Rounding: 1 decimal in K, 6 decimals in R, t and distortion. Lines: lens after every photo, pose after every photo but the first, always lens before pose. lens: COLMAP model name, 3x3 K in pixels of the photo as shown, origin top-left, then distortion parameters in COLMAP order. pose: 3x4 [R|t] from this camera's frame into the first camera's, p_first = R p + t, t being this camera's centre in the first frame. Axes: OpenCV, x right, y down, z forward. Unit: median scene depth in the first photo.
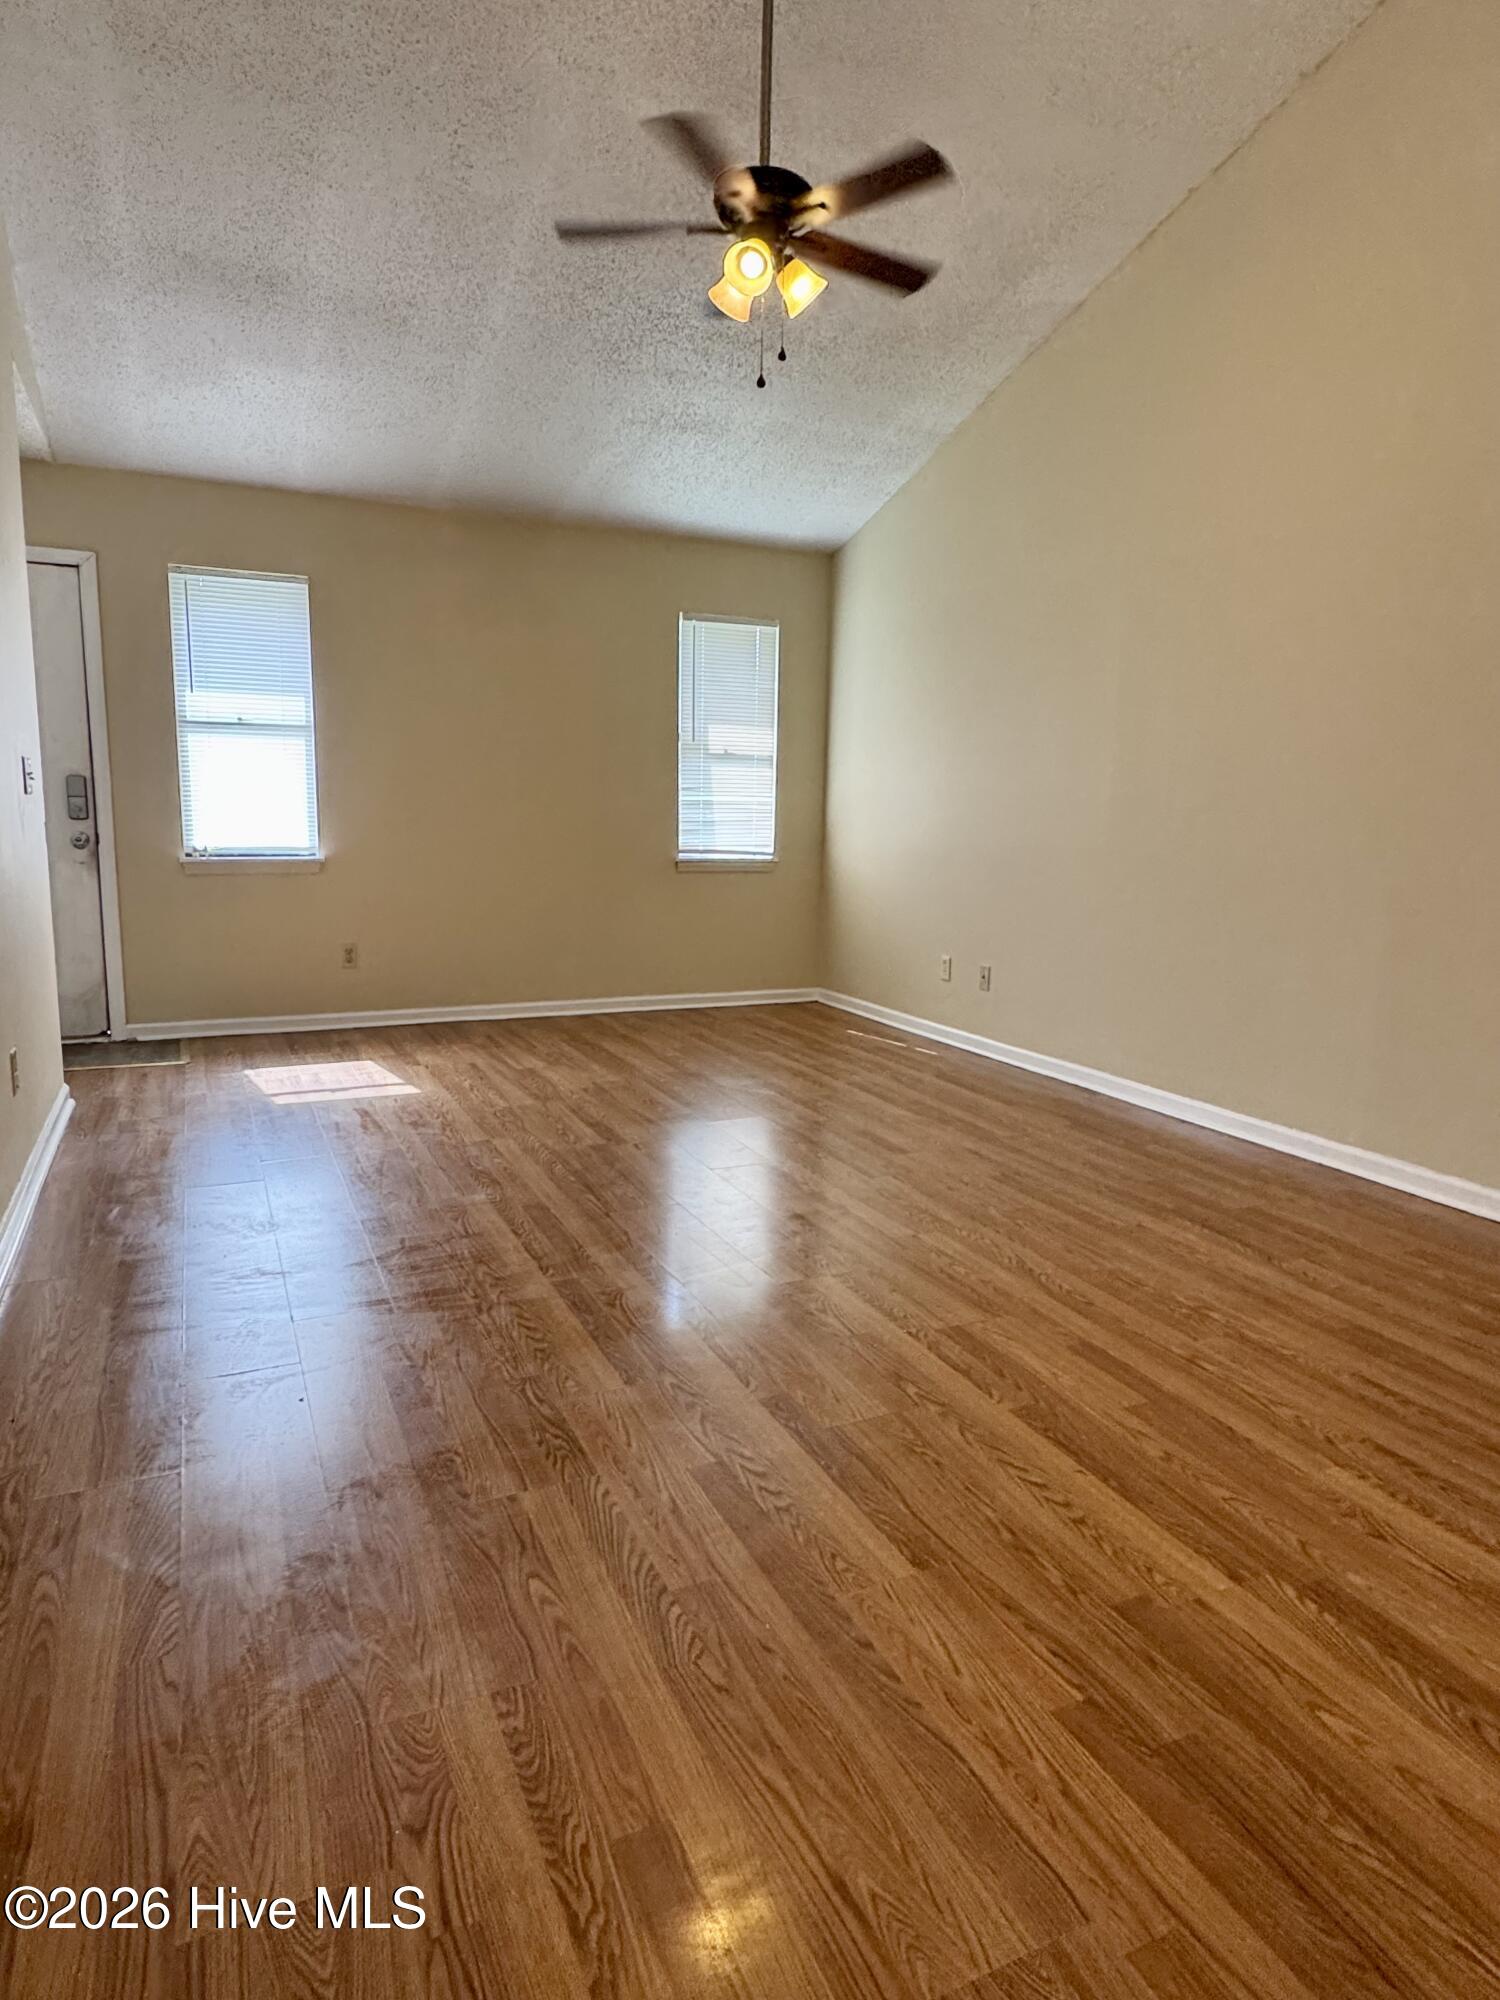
lens RADIAL K [[1161.7, 0, 749.0], [0, 1161.7, 996.2], [0, 0, 1]] dist [-0.000665, -0.000010]
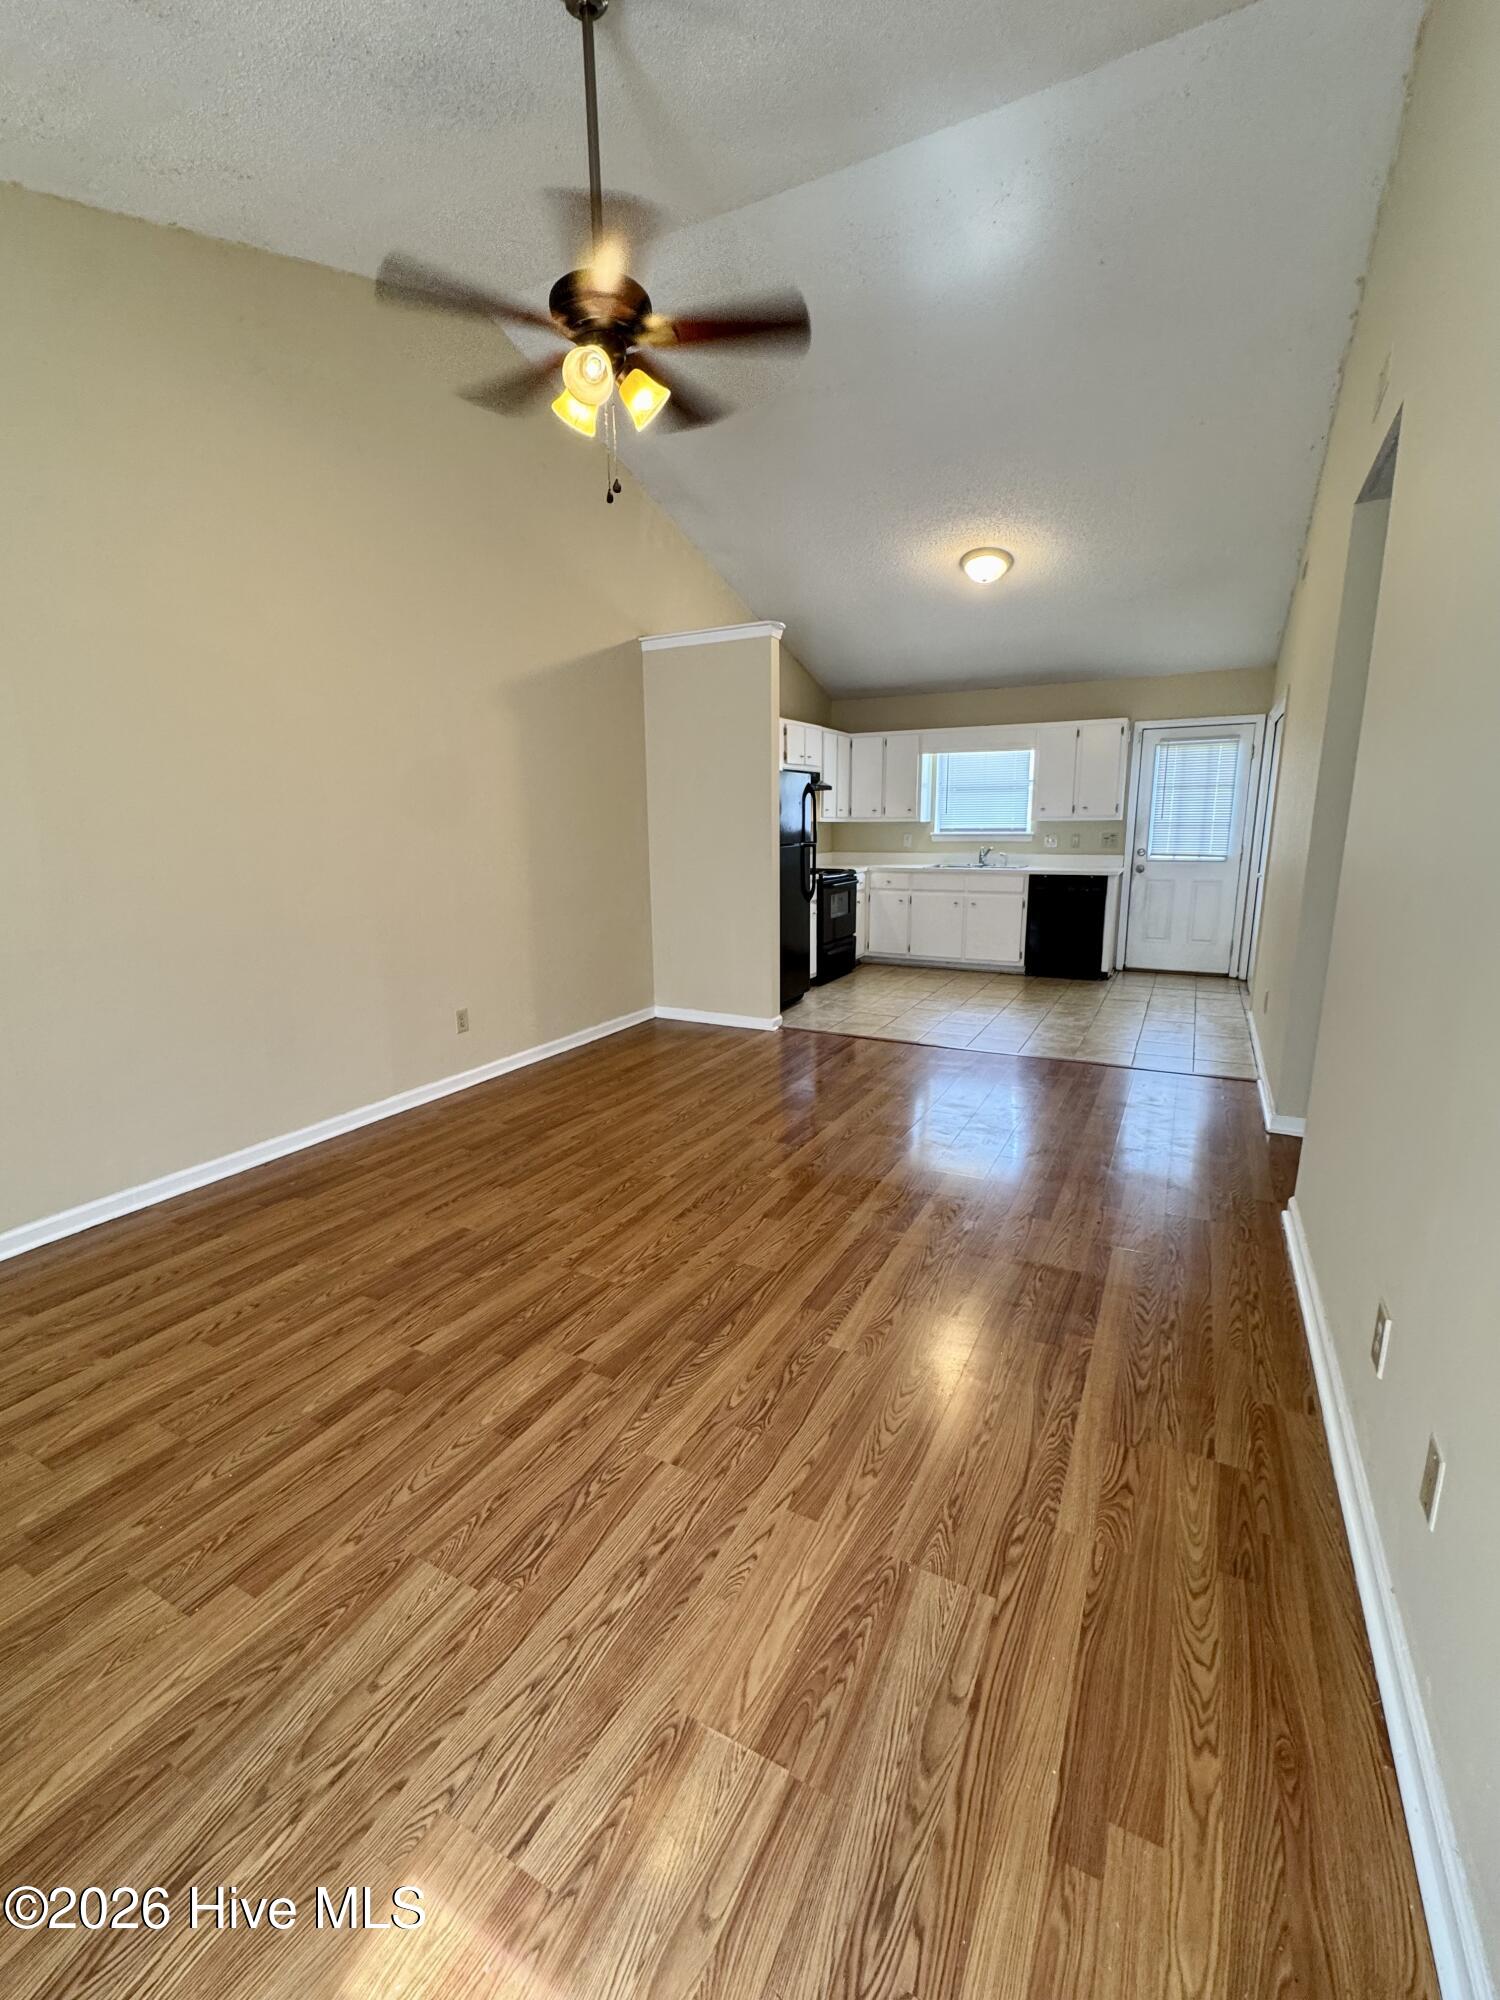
lens RADIAL K [[832.2, 0, 752.0], [0, 832.2, 993.6], [0, 0, 1]] dist [0.000010, 0.000544]
pose [[-0.596282, -0.176838, 0.783056, -0.687493], [0.128130, 0.941966, 0.310293, -0.321114], [-0.792484, 0.285355, -0.539019, 1.367625]]
